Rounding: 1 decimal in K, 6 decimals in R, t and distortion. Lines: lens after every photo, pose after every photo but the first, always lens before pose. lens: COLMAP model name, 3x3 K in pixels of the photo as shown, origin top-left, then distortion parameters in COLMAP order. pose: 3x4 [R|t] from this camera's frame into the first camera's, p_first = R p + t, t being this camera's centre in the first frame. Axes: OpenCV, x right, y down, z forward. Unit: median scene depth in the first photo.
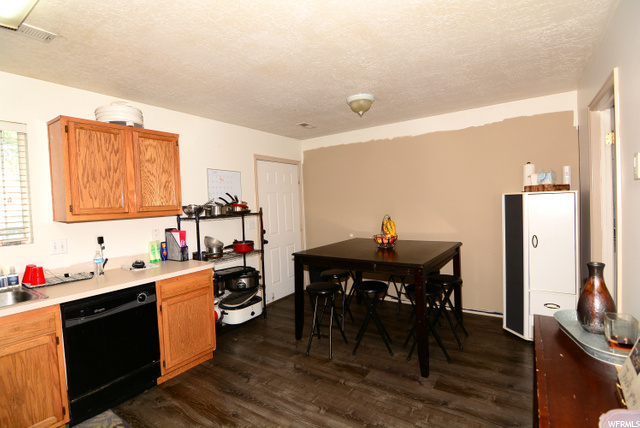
lens RADIAL K [[305.2, 0, 320.0], [0, 305.2, 214.0], [0, 0, 1]] dist [0.000925, -0.010342]
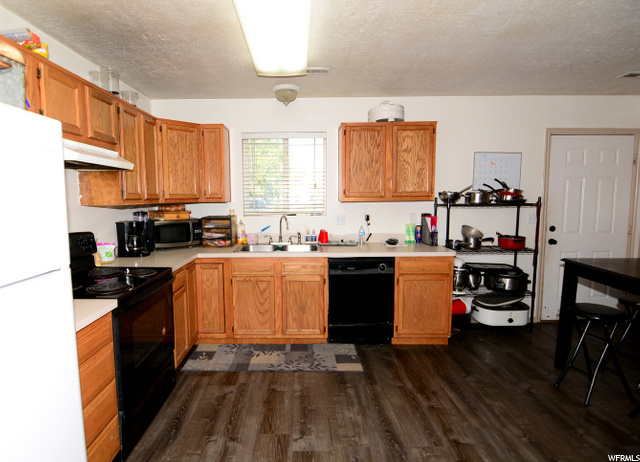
lens RADIAL K [[359.4, 0, 320.0], [0, 359.4, 231.0], [0, 0, 1]] dist [-0.001096, -0.001043]
pose [[0.586360, 0.114019, -0.801986, 0.337556], [-0.046786, 0.993159, 0.106991, -0.009013], [0.808699, -0.025213, 0.587683, -0.029105]]
